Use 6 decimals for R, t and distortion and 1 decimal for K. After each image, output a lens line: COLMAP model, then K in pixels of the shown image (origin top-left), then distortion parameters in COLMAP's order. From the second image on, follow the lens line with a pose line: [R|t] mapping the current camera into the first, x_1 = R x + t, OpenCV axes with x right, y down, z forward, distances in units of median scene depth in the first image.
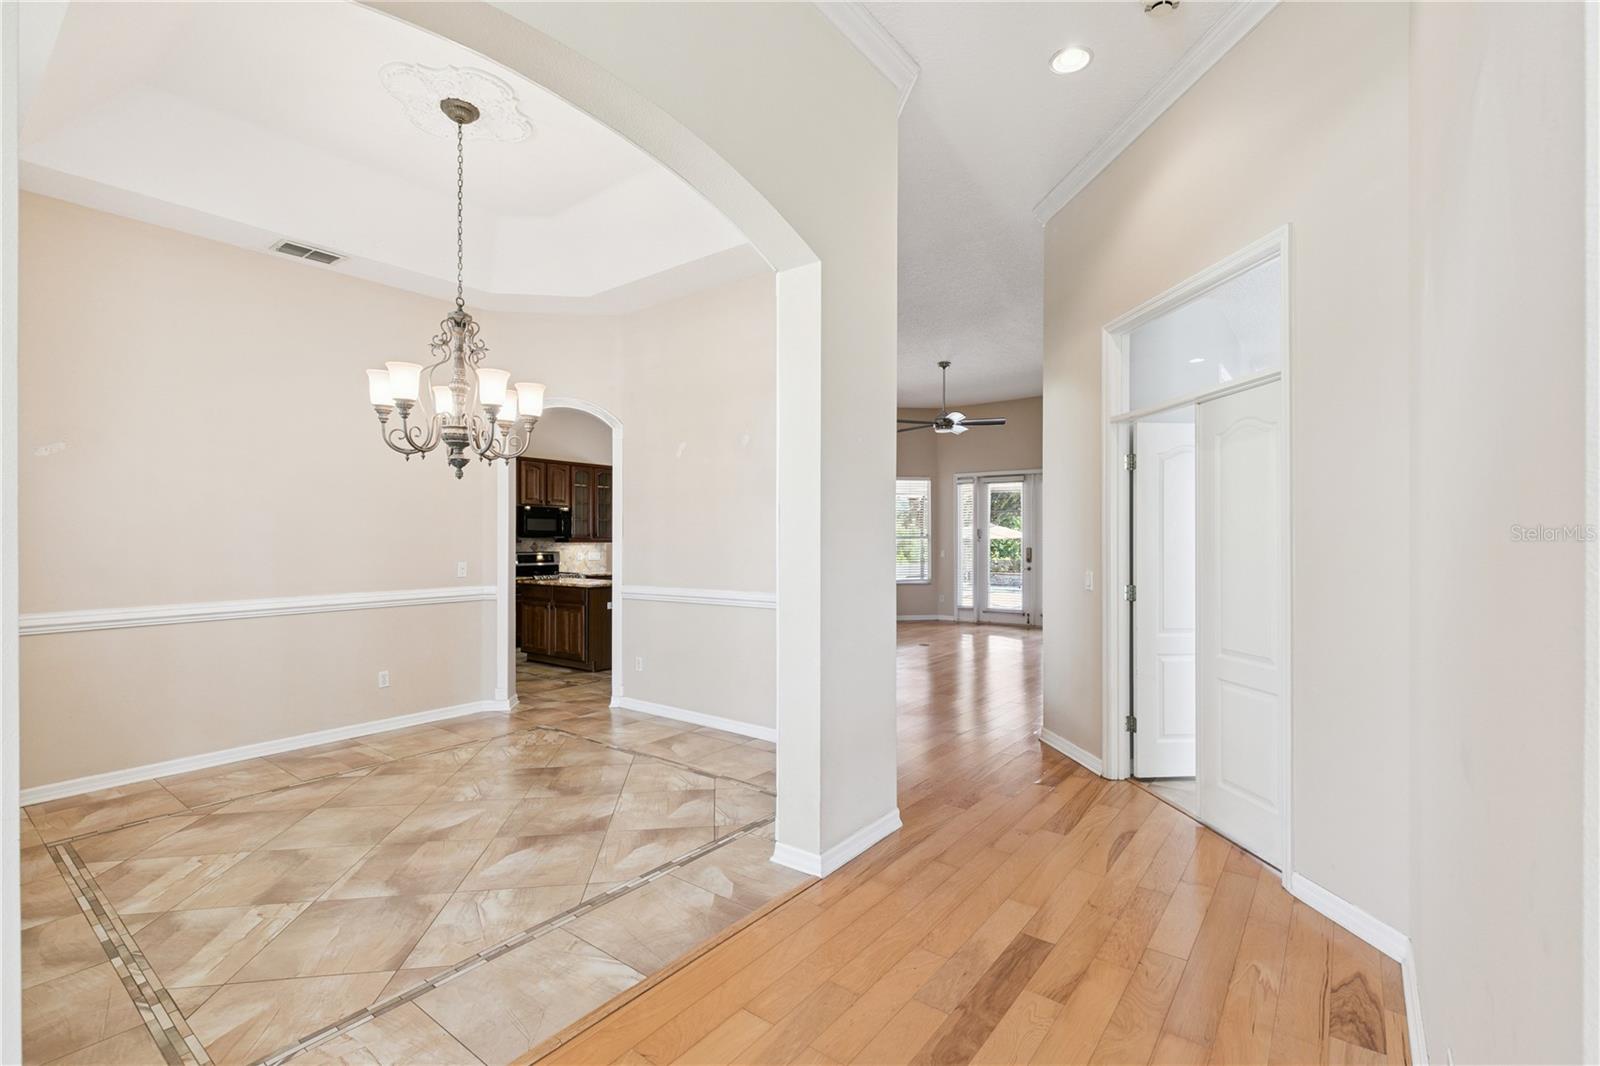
lens RADIAL K [[715.6, 0, 801.6], [0, 715.6, 534.0], [0, 0, 1]] dist [0.007076, -0.001846]
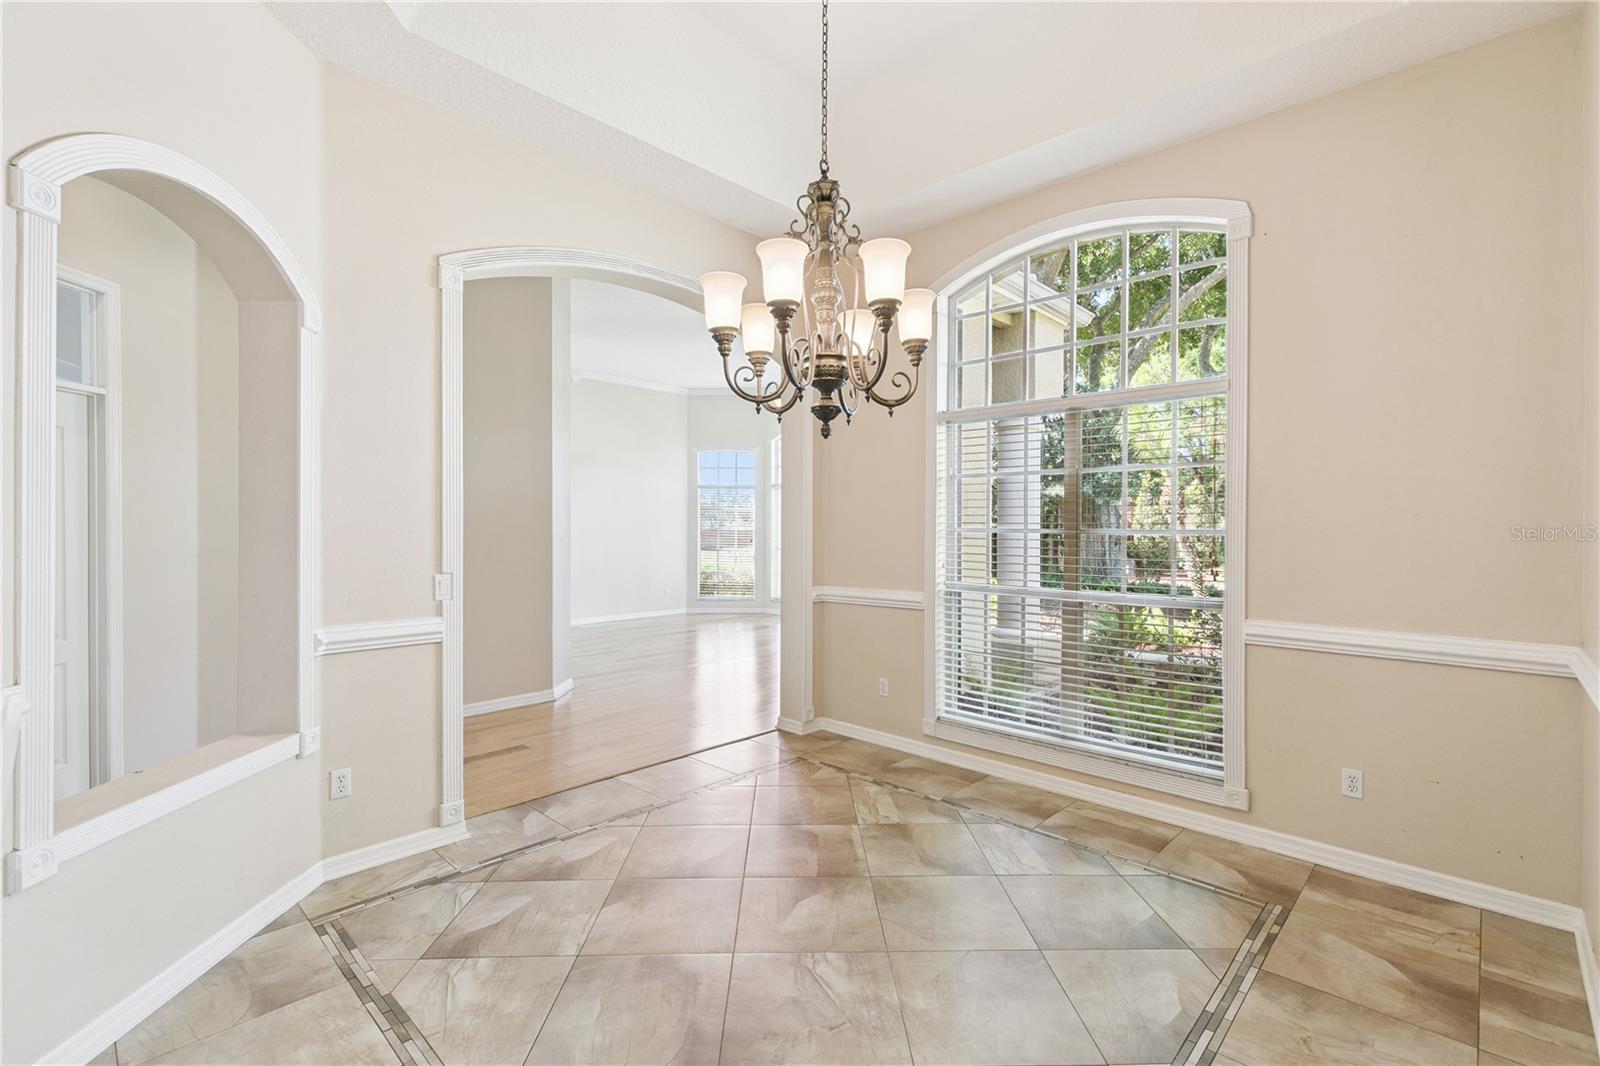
lens RADIAL K [[715.6, 0, 804.4], [0, 715.6, 533.6], [0, 0, 1]] dist [0.007076, -0.001846]
pose [[-0.994772, 0.001591, 0.102110, -0.621392], [0.001771, 0.999997, 0.001675, 0.009368], [-0.102107, 0.001847, -0.994772, 1.945944]]
